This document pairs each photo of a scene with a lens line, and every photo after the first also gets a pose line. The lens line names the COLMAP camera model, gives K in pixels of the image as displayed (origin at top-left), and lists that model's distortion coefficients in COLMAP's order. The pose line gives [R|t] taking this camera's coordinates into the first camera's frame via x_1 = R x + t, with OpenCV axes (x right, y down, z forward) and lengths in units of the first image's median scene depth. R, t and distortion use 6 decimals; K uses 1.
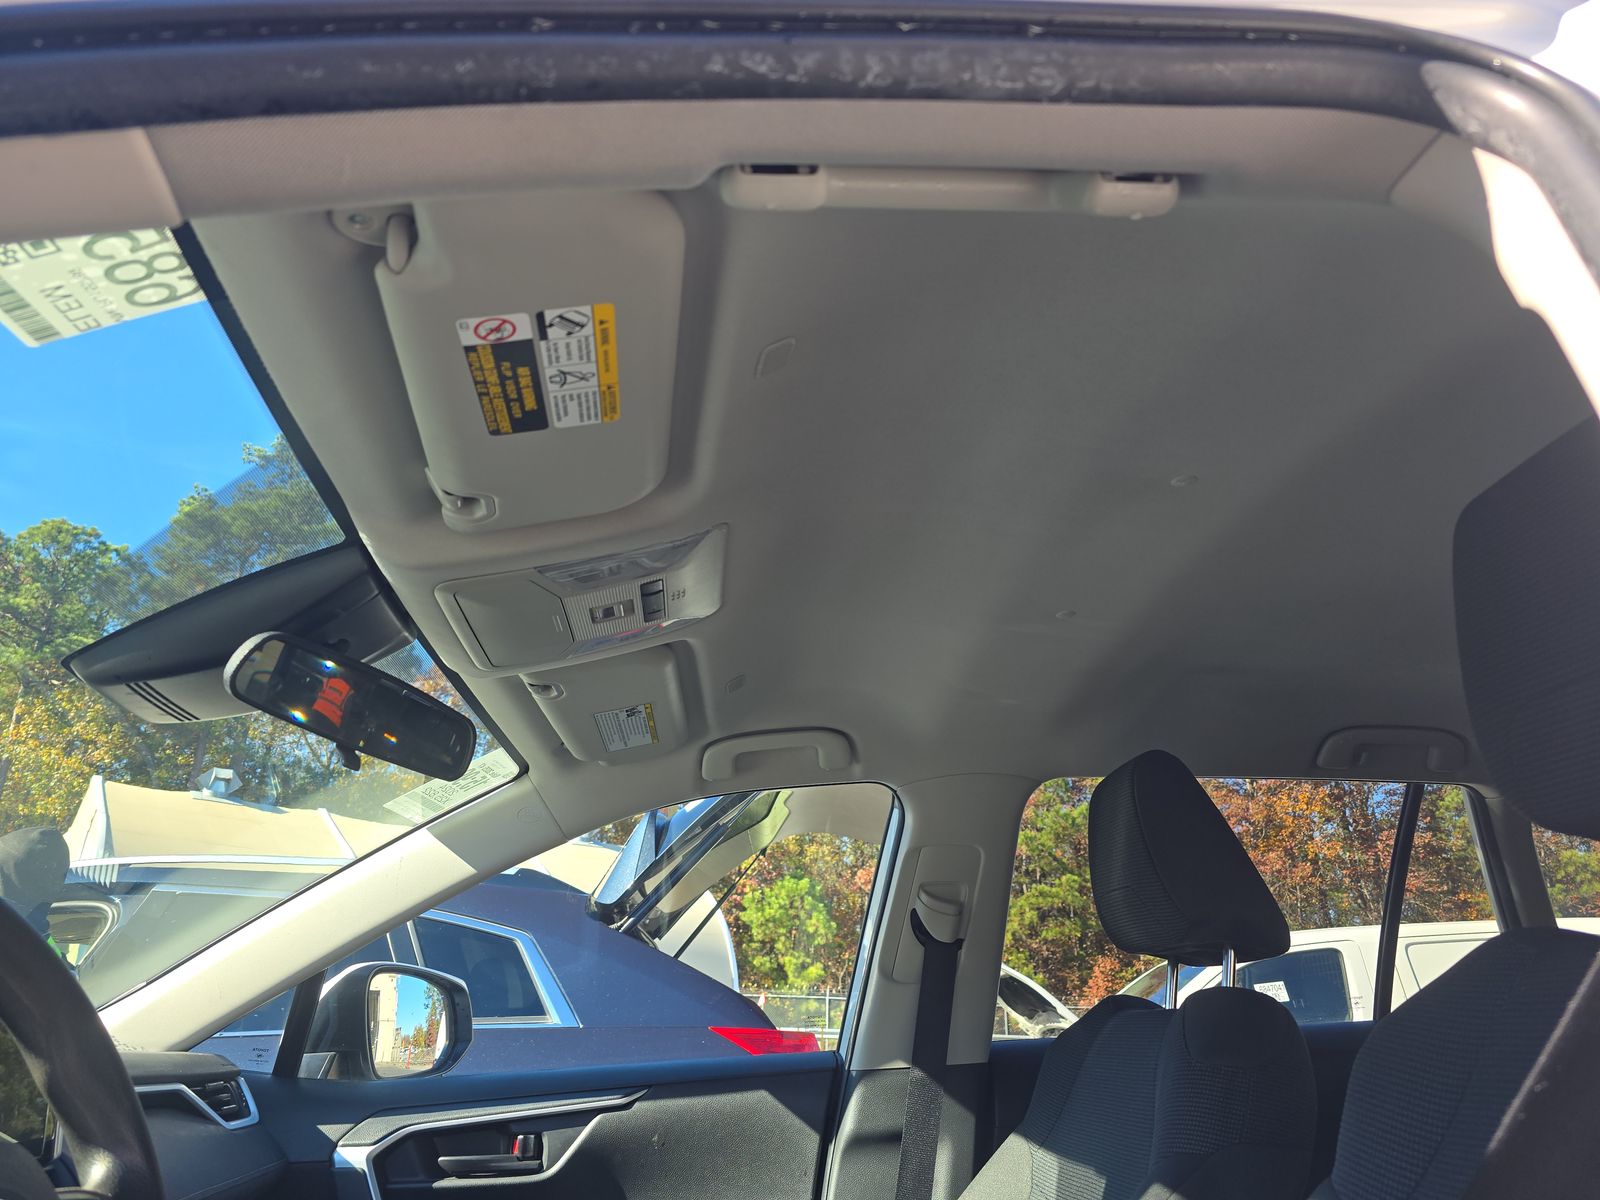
lens RADIAL K [[1059.3, 0, 800.0], [0, 1059.3, 600.0], [0, 0, 1]] dist [0.024382, -0.001462]
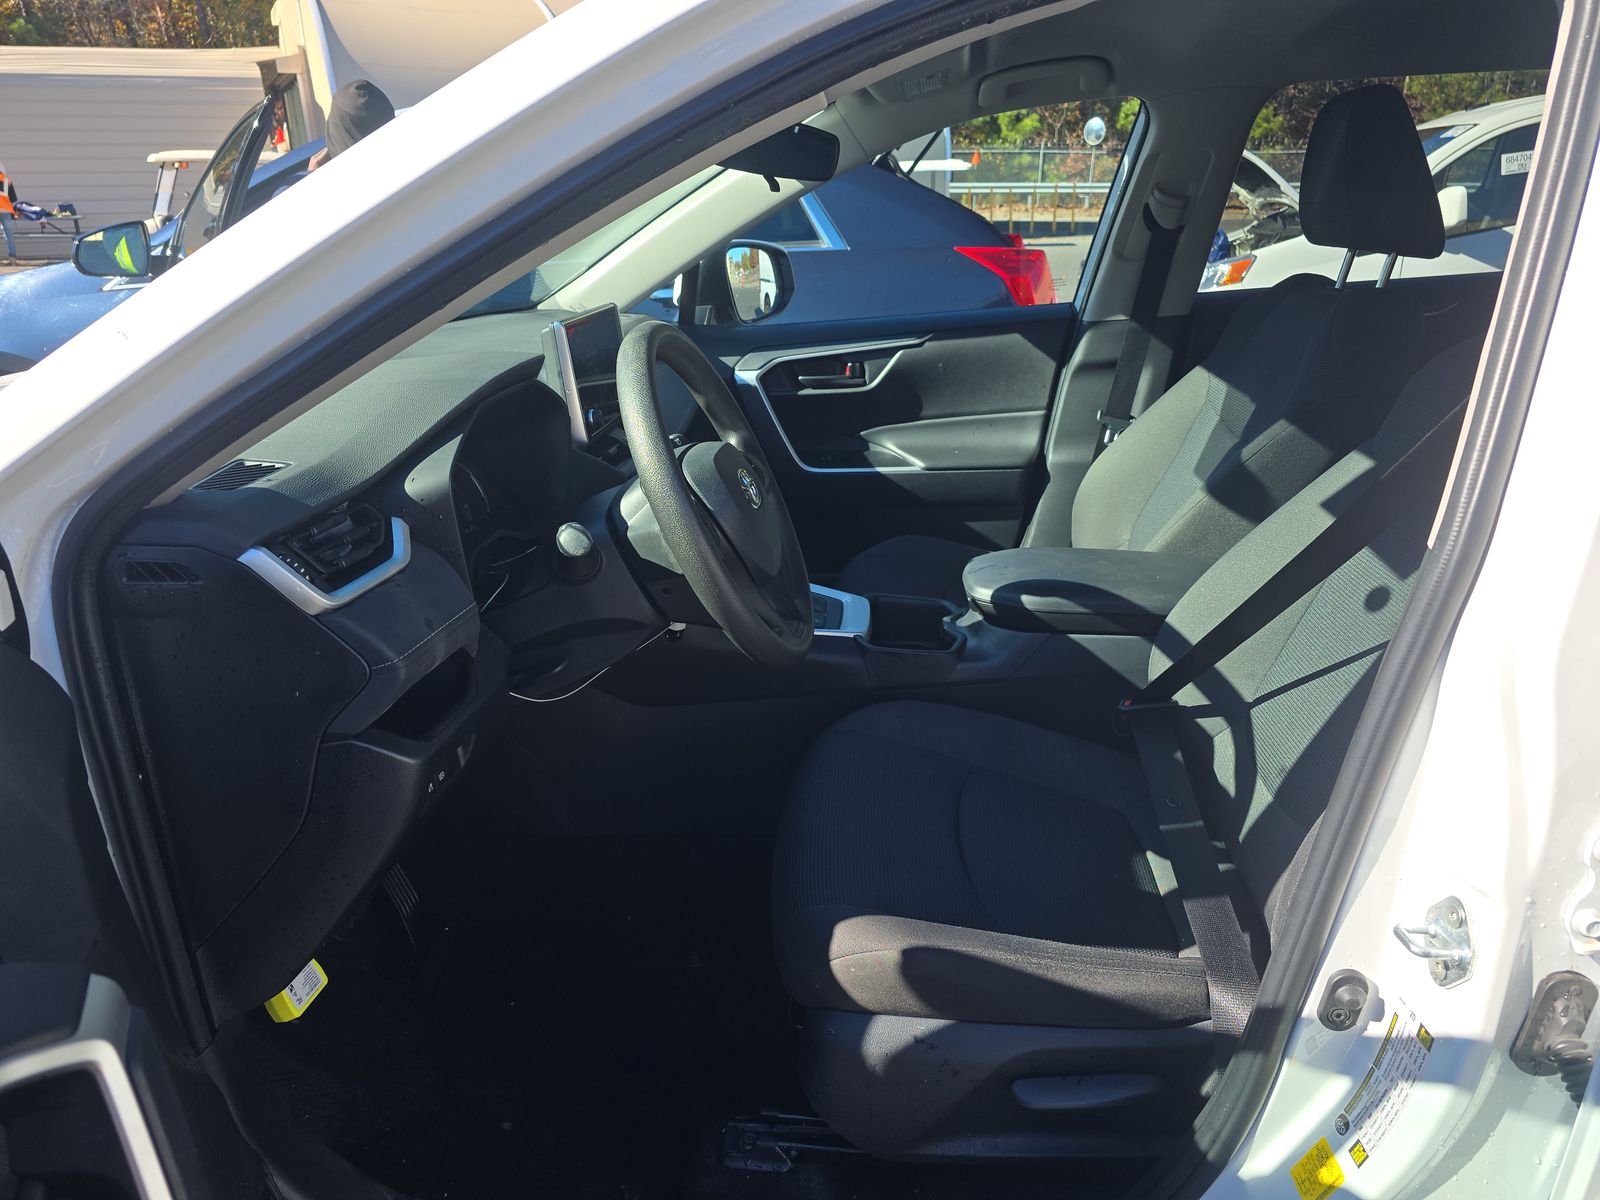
lens RADIAL K [[1076.4, 0, 800.0], [0, 1076.4, 600.0], [0, 0, 1]] dist [0.006712, -0.004866]
pose [[0.983969, 0.044362, -0.172734, -0.054407], [0.086580, 0.727942, 0.680150, -0.266567], [0.155913, -0.684202, 0.712432, -0.283055]]
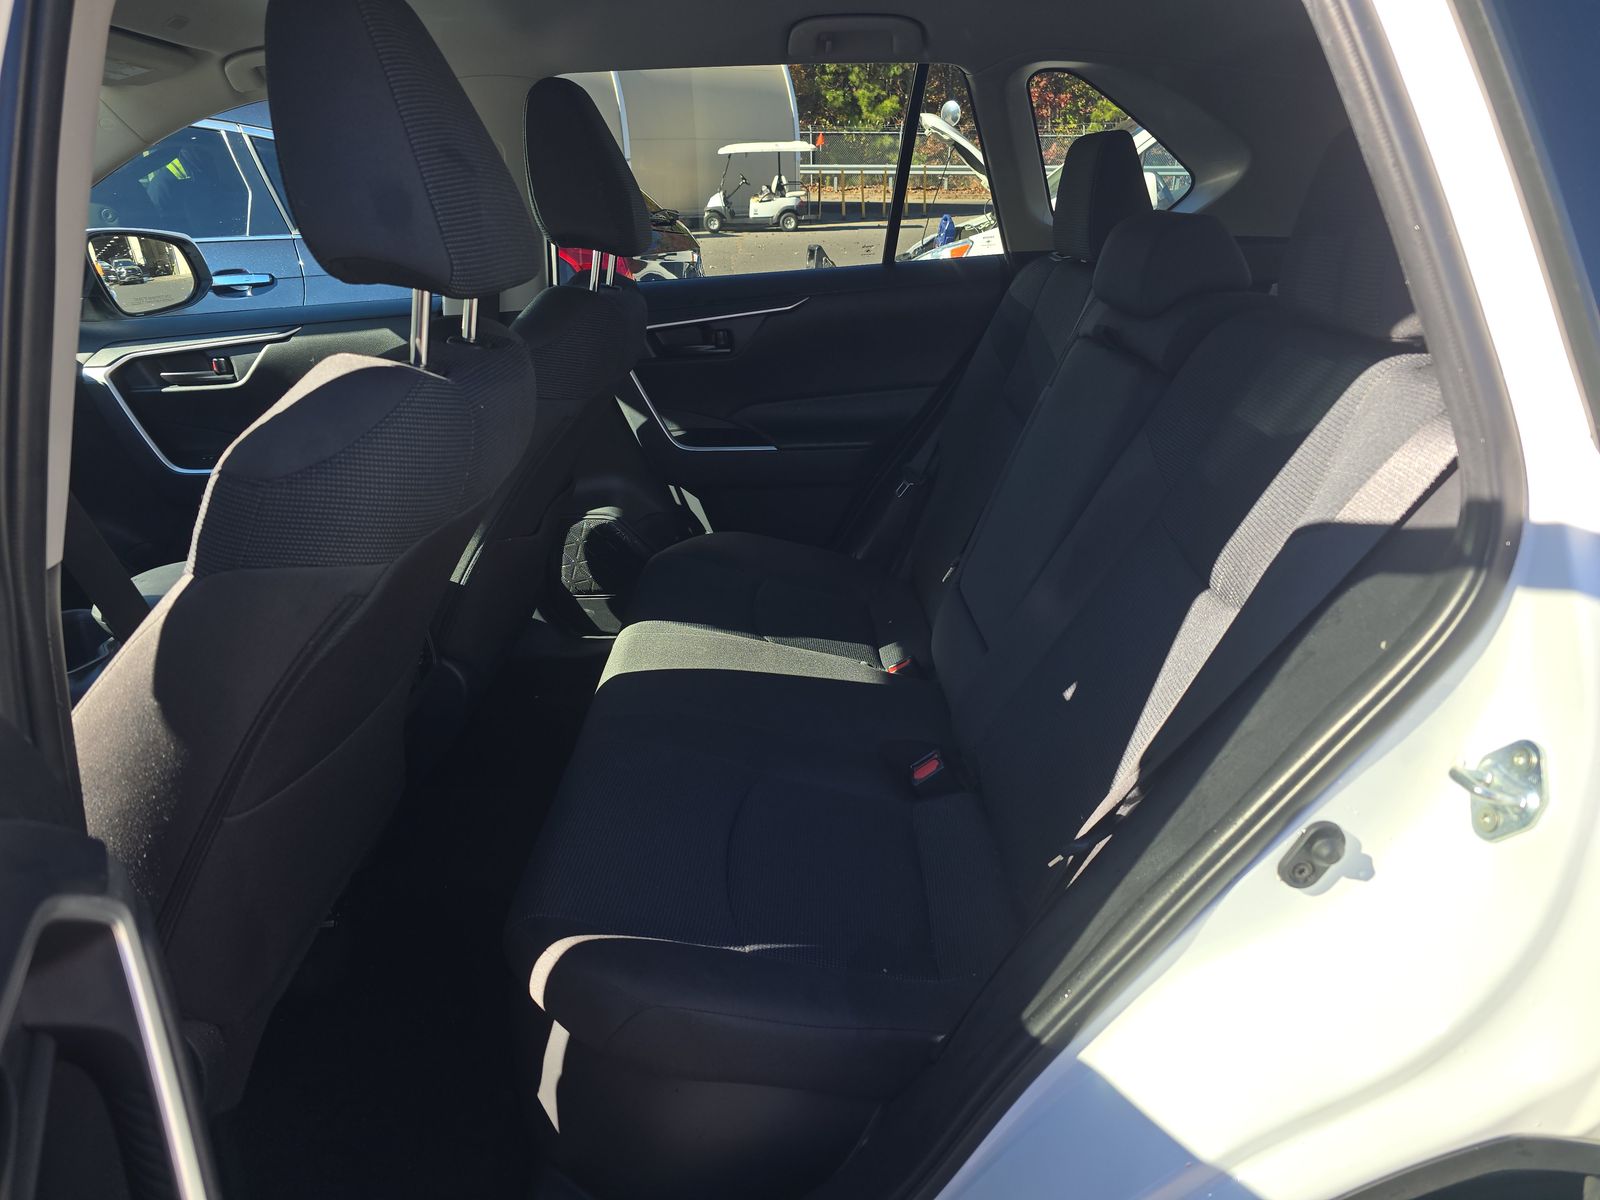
lens RADIAL K [[1076.4, 0, 800.0], [0, 1076.4, 600.0], [0, 0, 1]] dist [0.006712, -0.004866]
pose [[0.995017, 0.021584, -0.097345, 0.621524], [0.052655, 0.715315, 0.696816, -0.211704], [0.084672, -0.698469, 0.710614, -0.161738]]
